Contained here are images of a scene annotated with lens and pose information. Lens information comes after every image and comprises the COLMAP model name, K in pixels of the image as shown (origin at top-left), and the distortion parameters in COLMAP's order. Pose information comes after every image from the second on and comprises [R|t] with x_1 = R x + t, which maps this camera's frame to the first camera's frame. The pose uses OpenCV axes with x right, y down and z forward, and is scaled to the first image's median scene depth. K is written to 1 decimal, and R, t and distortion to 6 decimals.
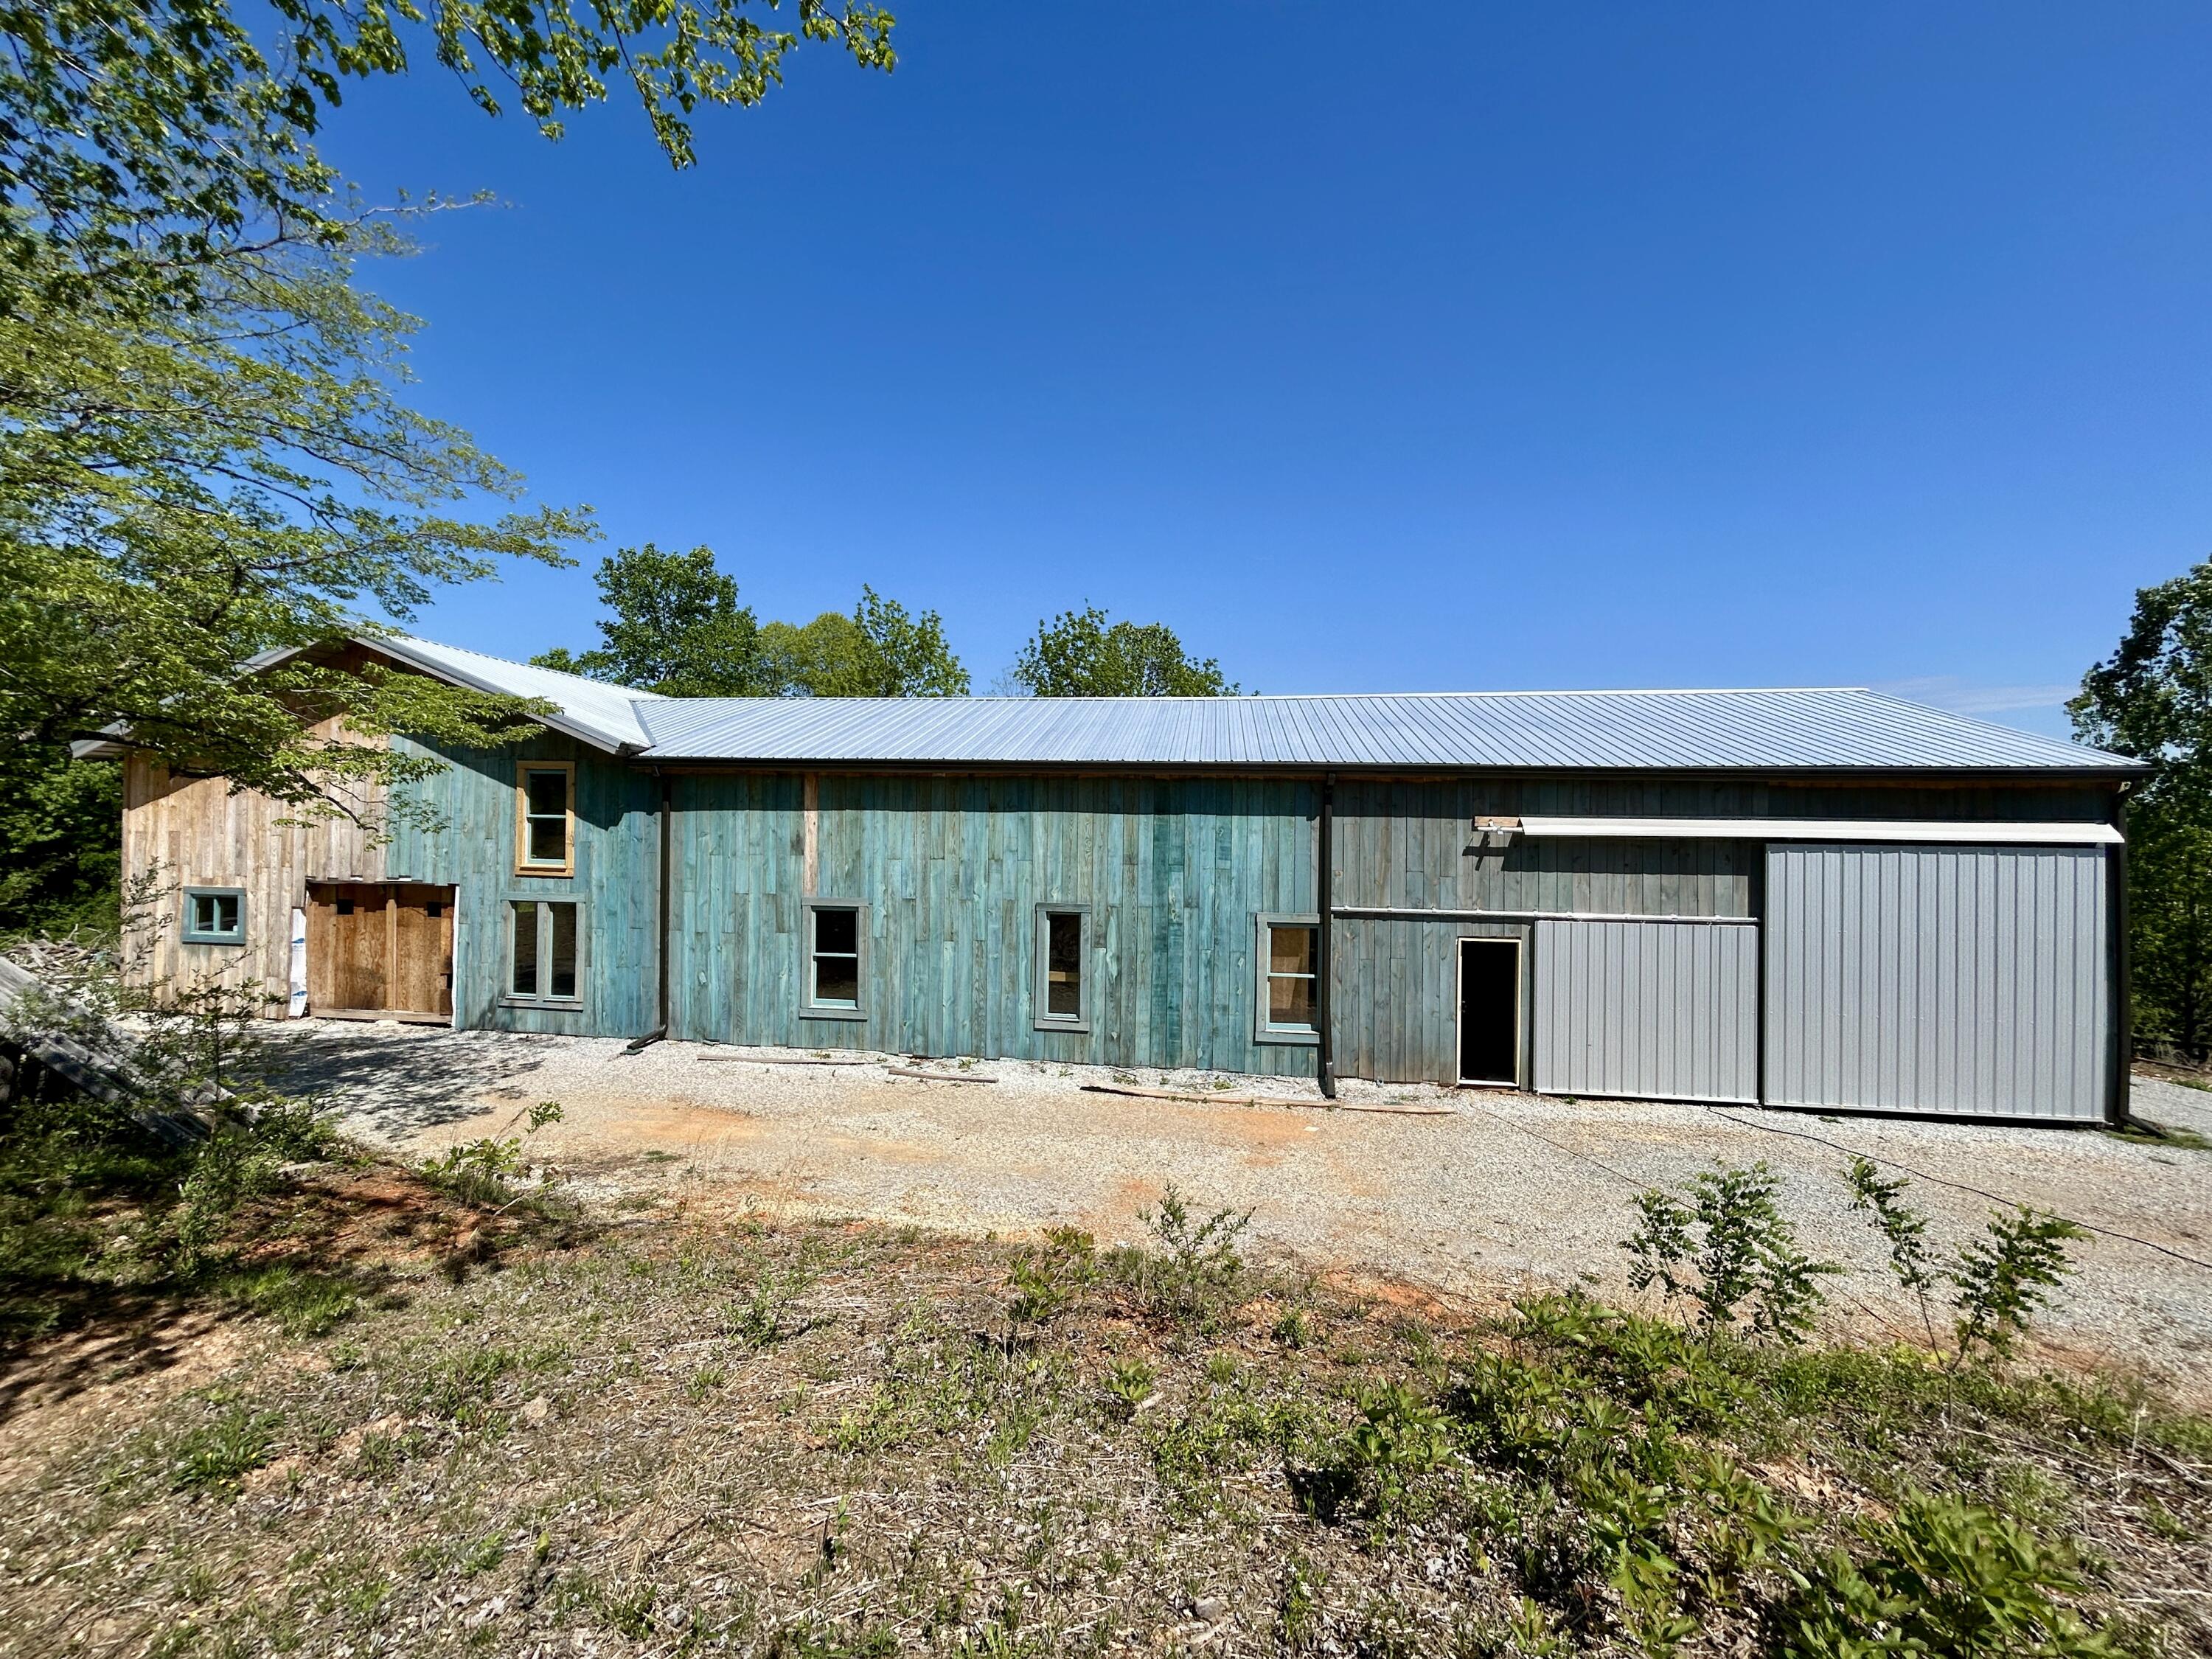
lens RADIAL K [[884.2, 0, 1108.4], [0, 884.2, 830.8], [0, 0, 1]] dist [0.000699, -0.000336]
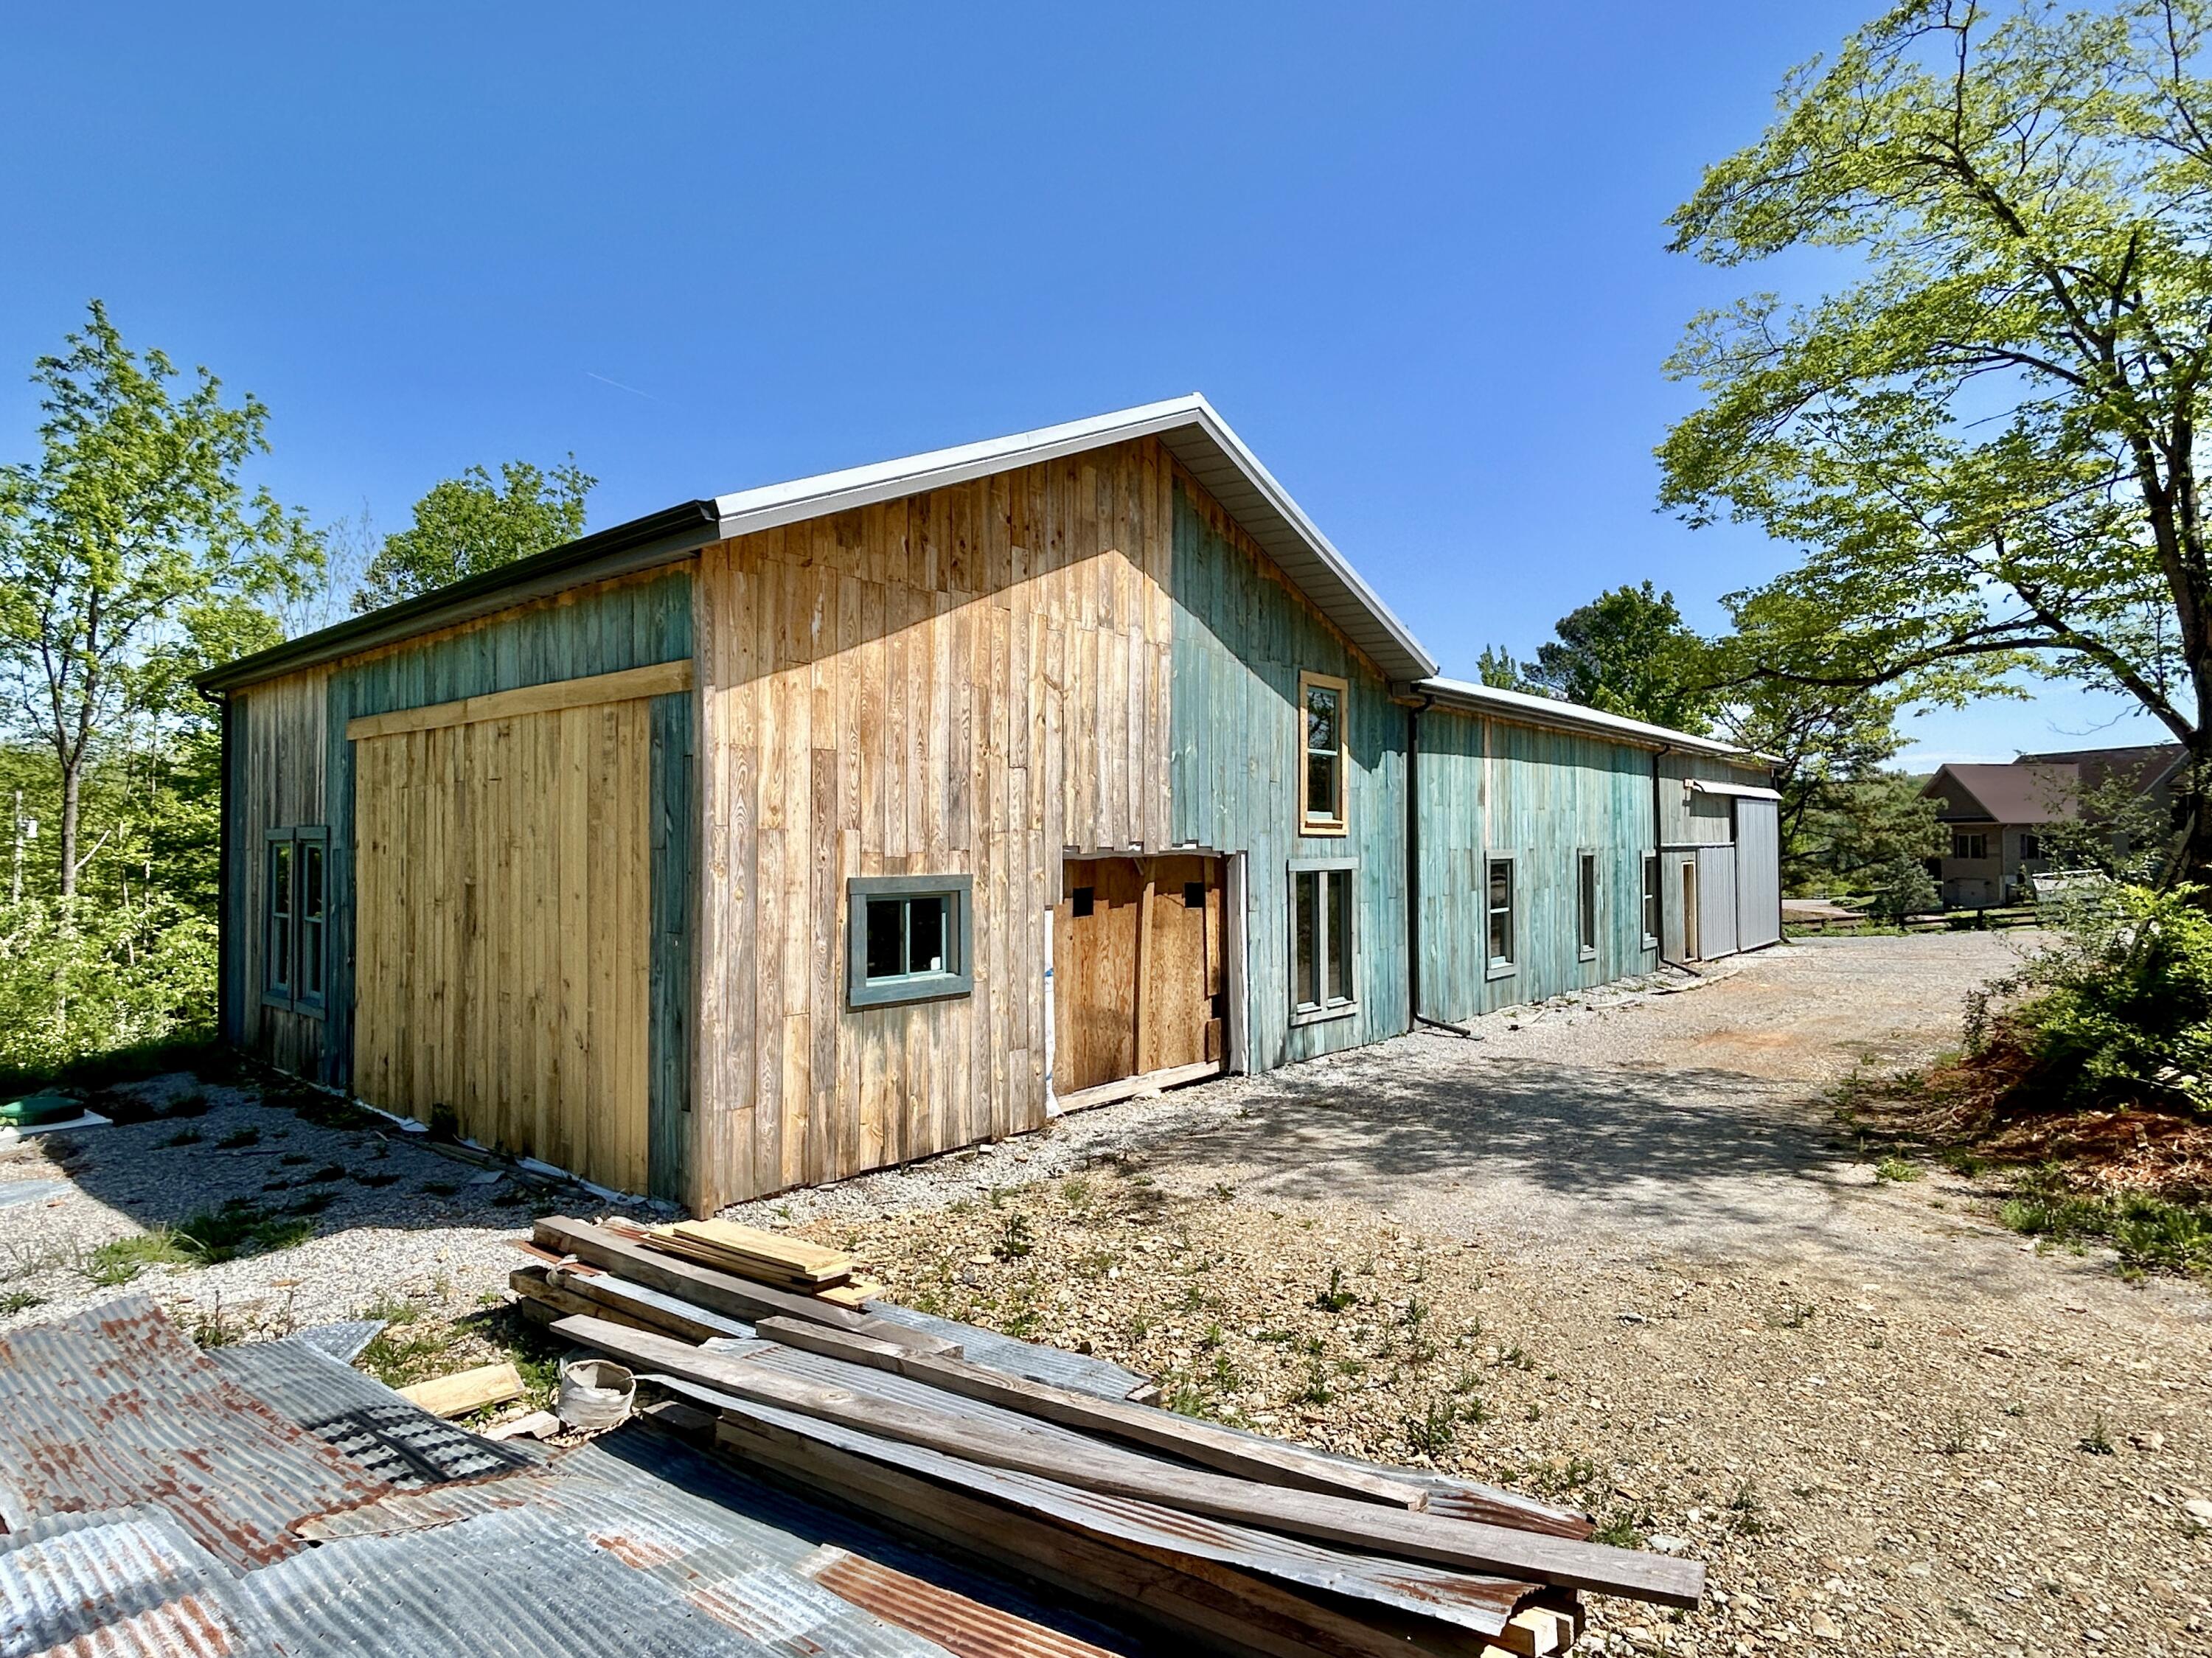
lens RADIAL K [[1223.6, 0, 1105.6], [0, 1223.6, 824.4], [0, 0, 1]] dist [-0.001857, -0.000190]
pose [[0.543964, -0.007599, 0.839074, -1.707679], [0.010534, 0.999942, 0.002227, 0.041770], [-0.839043, 0.007627, 0.544012, 0.662338]]
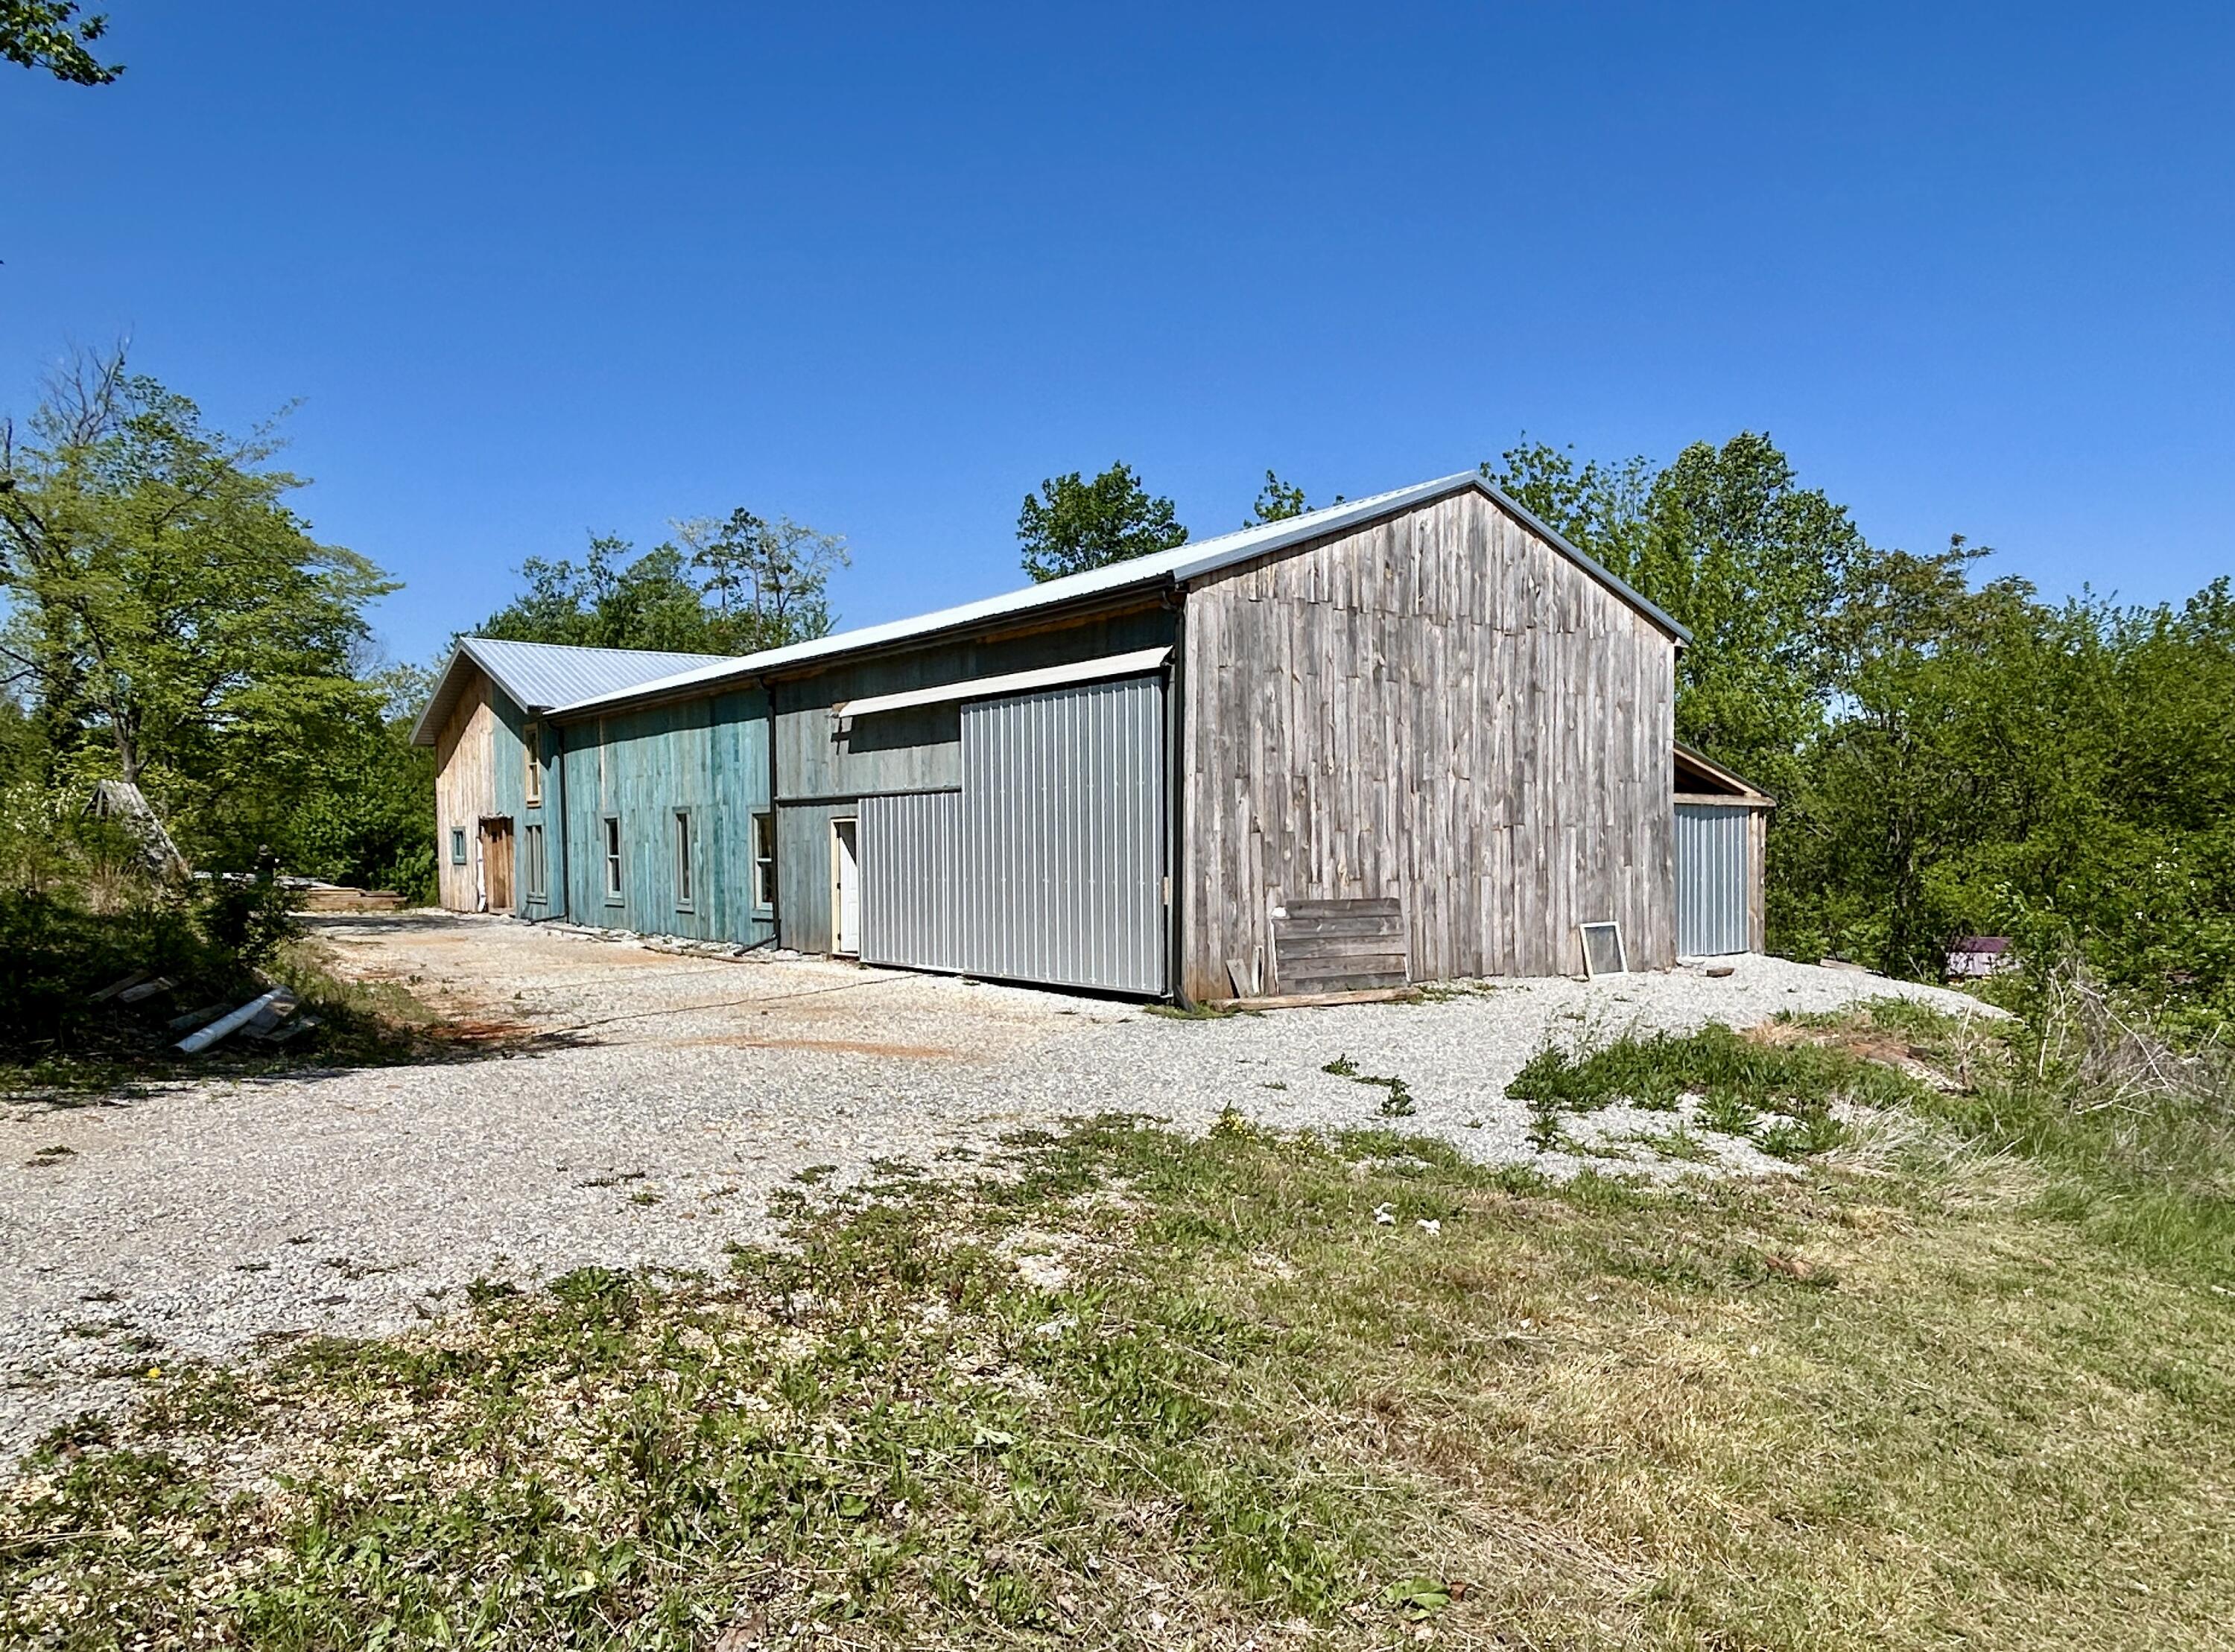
lens RADIAL K [[1501.2, 0, 1120.9], [0, 1501.2, 911.3], [0, 0, 1]] dist [-0.002701, -0.000113]
pose [[0.720263, 0.007551, -0.693660, 1.800037], [0.023742, 0.999087, 0.035528, 0.166477], [0.693294, -0.042059, 0.719426, -0.064012]]
